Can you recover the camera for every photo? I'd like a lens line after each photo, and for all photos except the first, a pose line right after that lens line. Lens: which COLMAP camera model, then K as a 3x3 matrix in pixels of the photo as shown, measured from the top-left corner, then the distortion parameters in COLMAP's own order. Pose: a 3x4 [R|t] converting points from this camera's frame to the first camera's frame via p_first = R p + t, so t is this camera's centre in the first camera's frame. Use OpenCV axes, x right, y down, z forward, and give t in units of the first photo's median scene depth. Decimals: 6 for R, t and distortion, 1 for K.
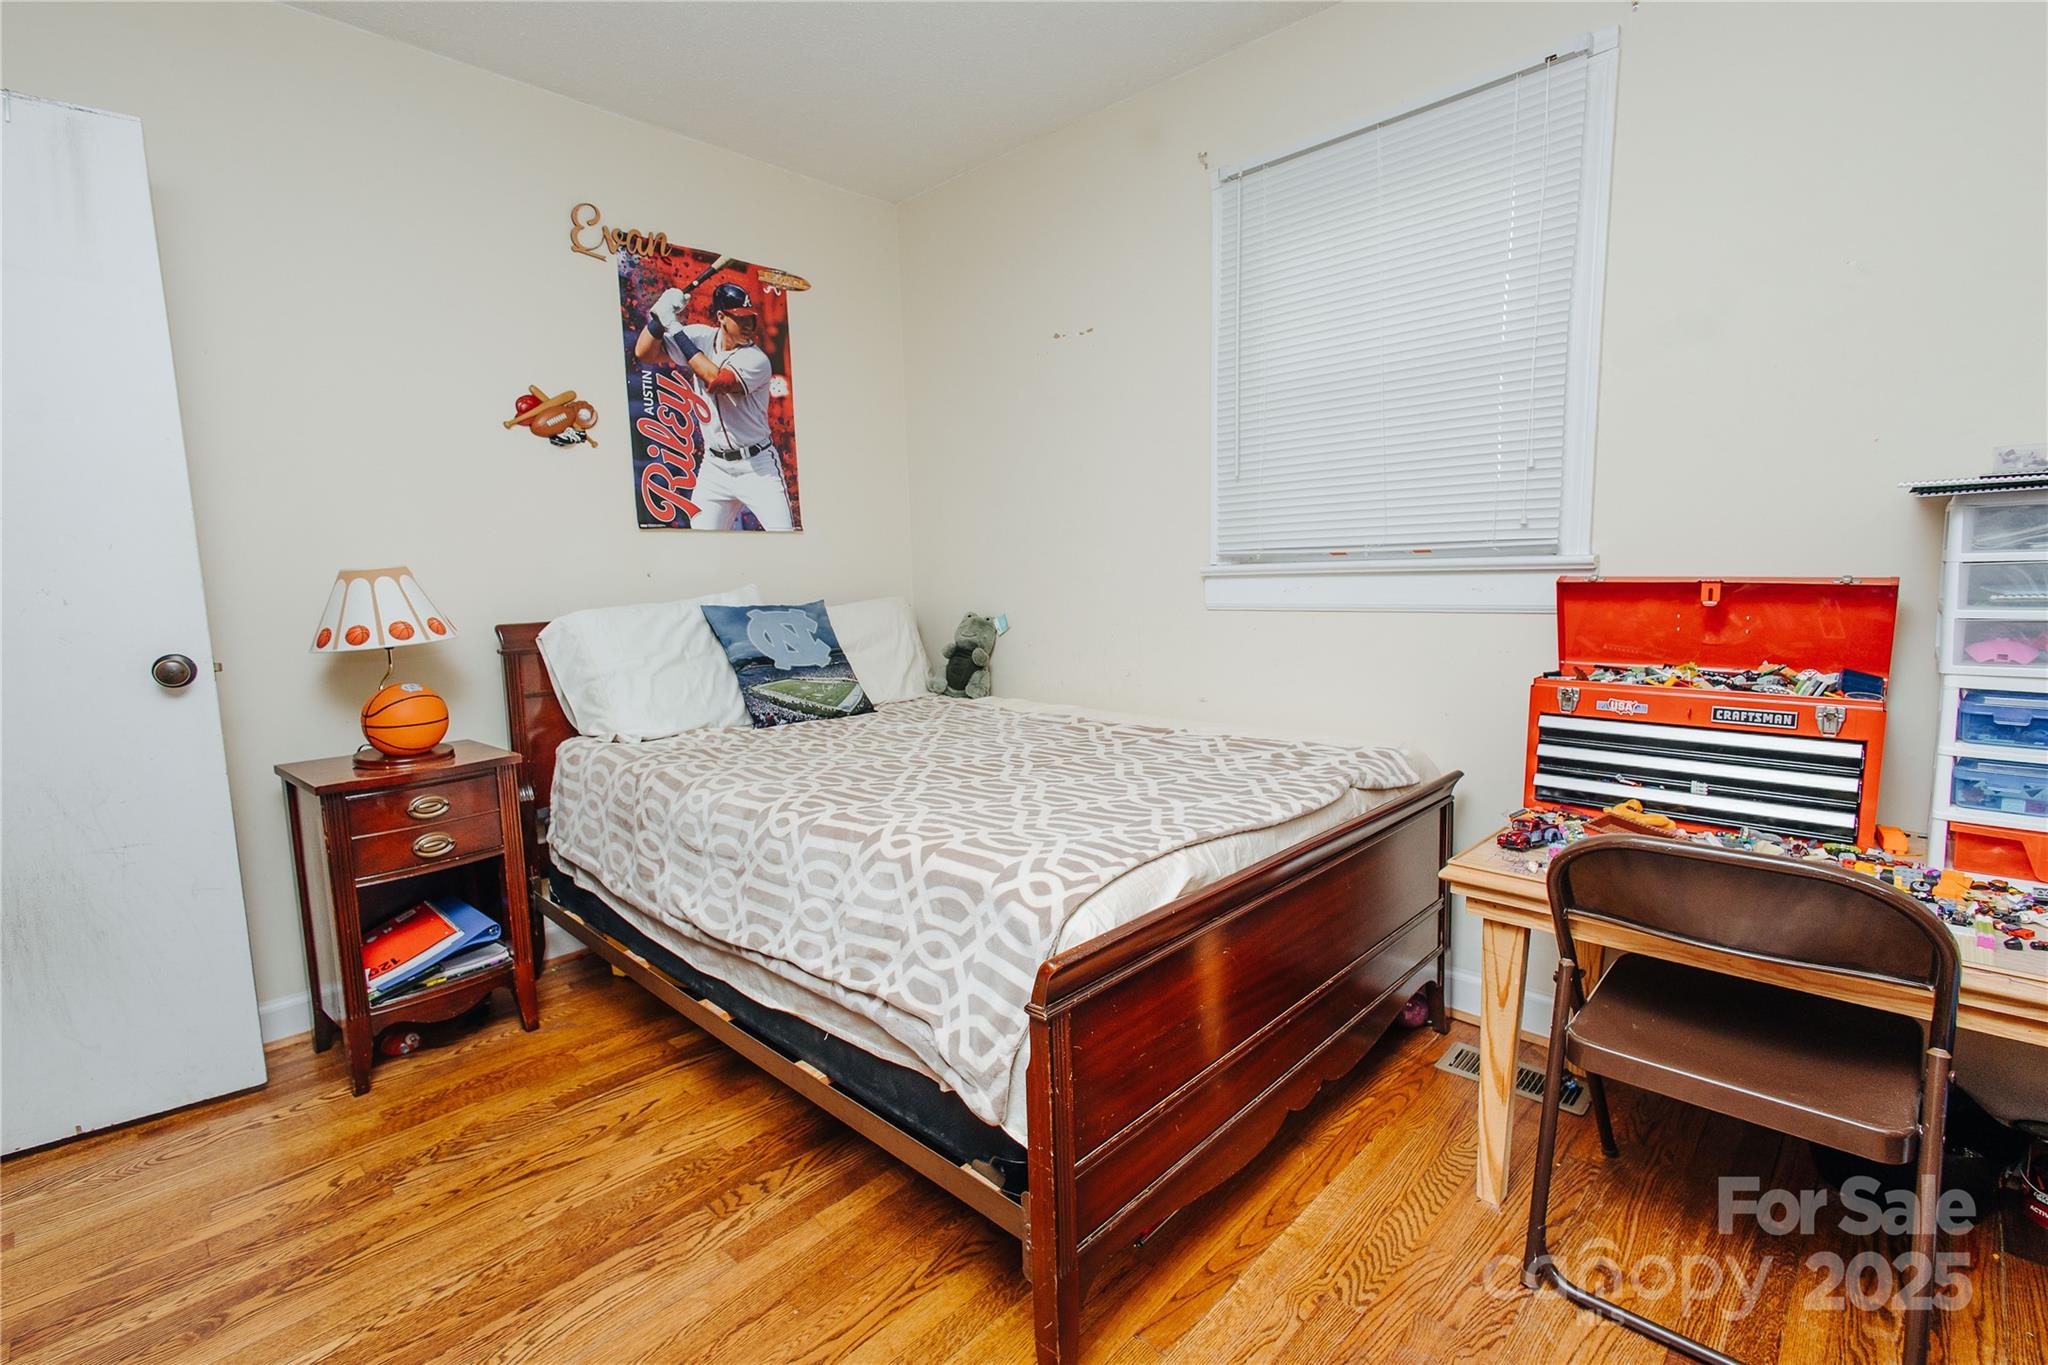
lens RADIAL K [[937.0, 0, 1020.7], [0, 937.0, 681.1], [0, 0, 1]] dist [0.014465, -0.004574]
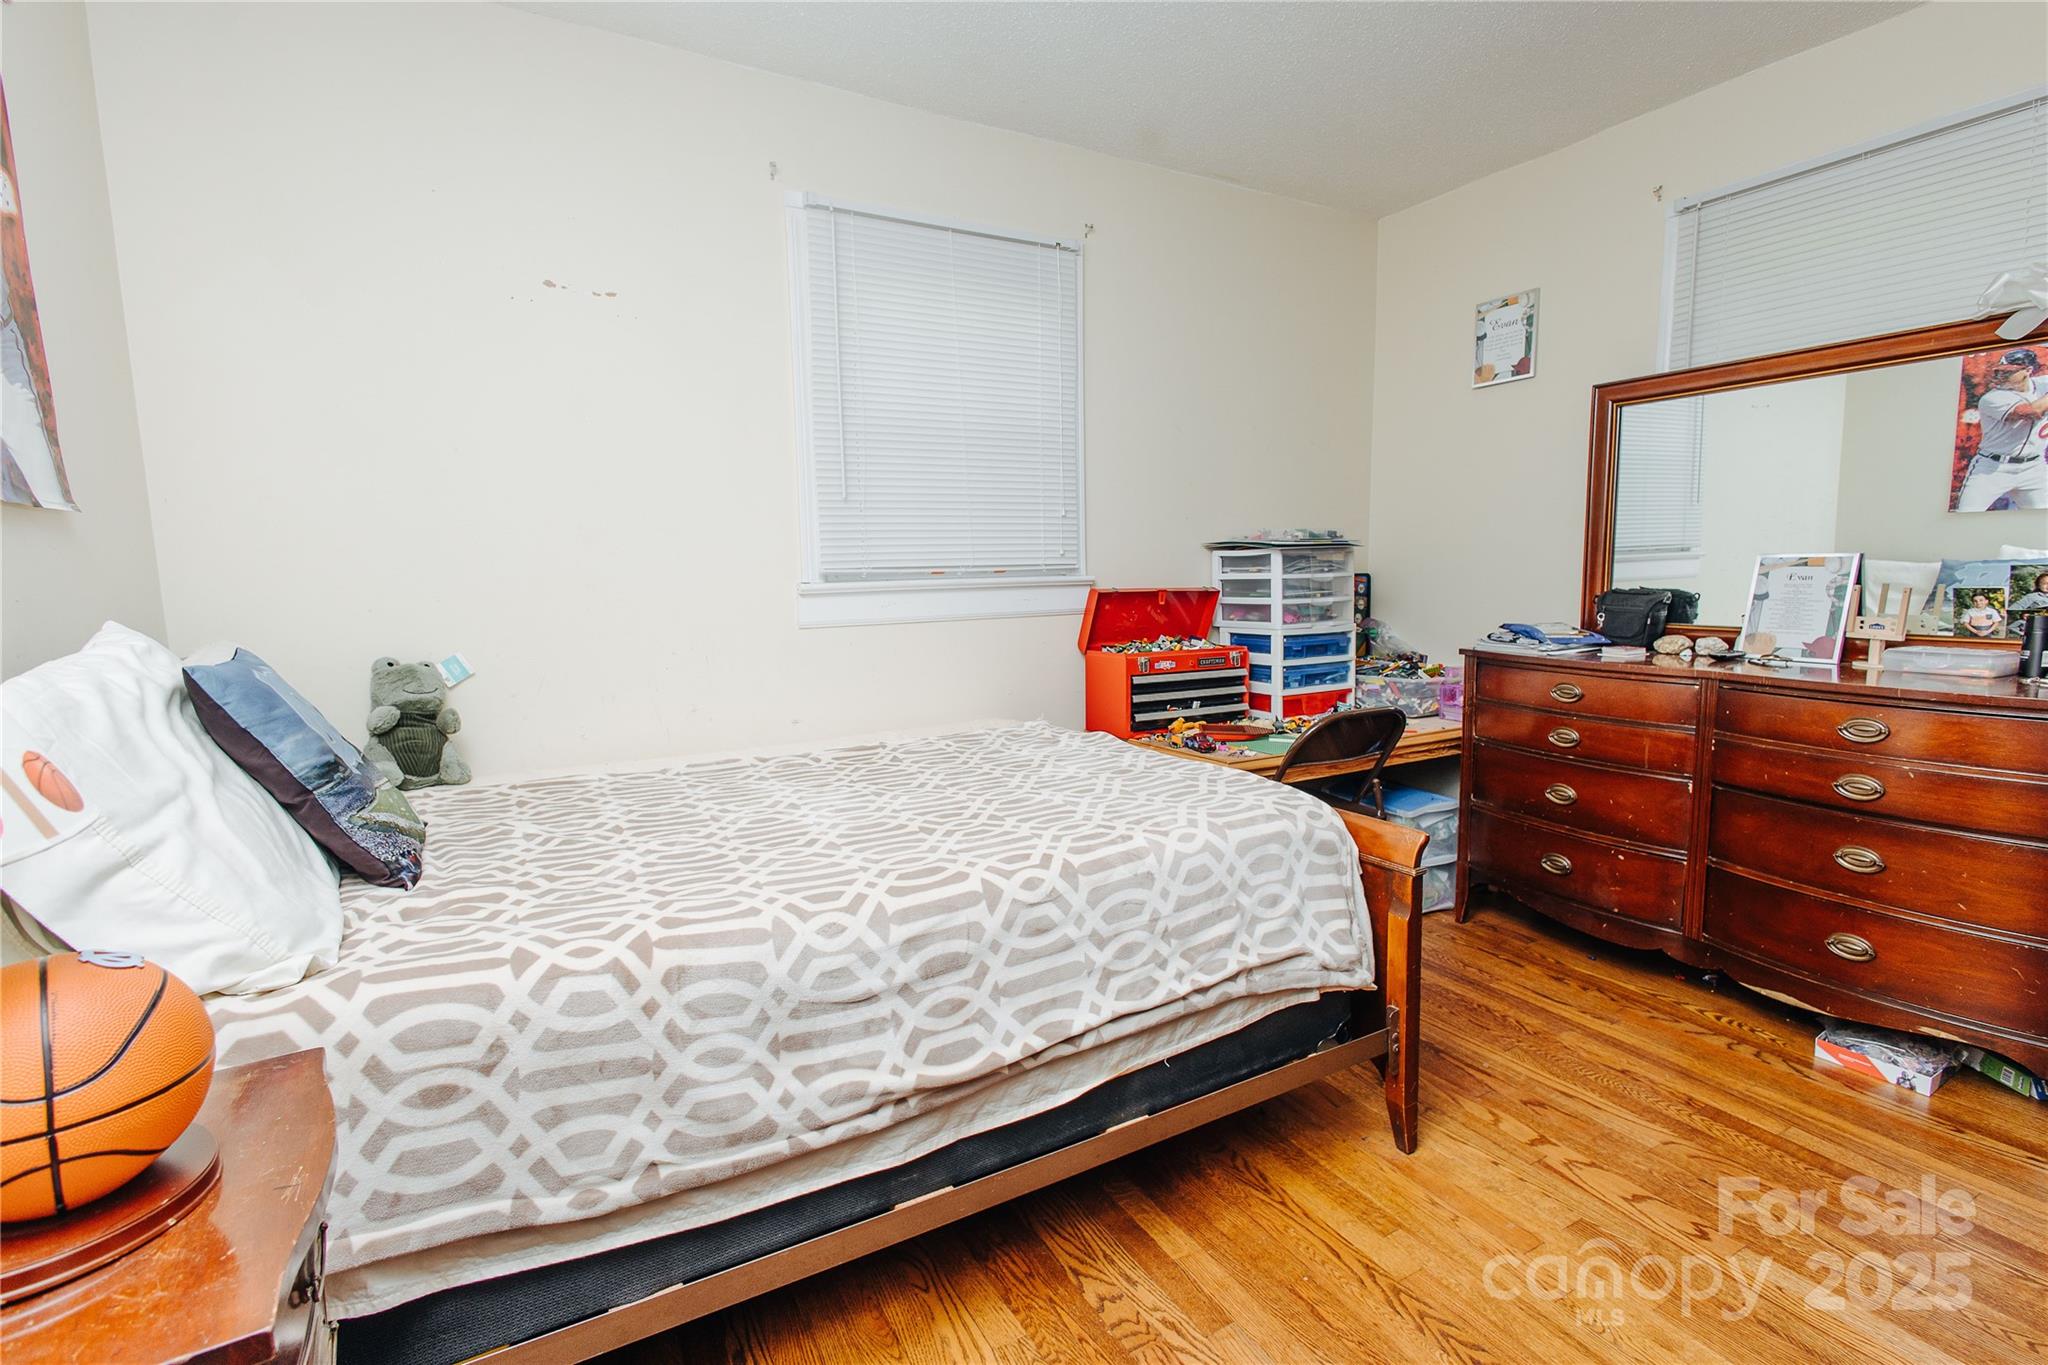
lens RADIAL K [[937.0, 0, 1026.2], [0, 937.0, 684.2], [0, 0, 1]] dist [0.014465, -0.004574]
pose [[0.285592, -0.098363, 0.953290, -0.988680], [0.128758, 0.989638, 0.063540, -0.073445], [-0.949662, 0.104597, 0.295298, 0.715709]]
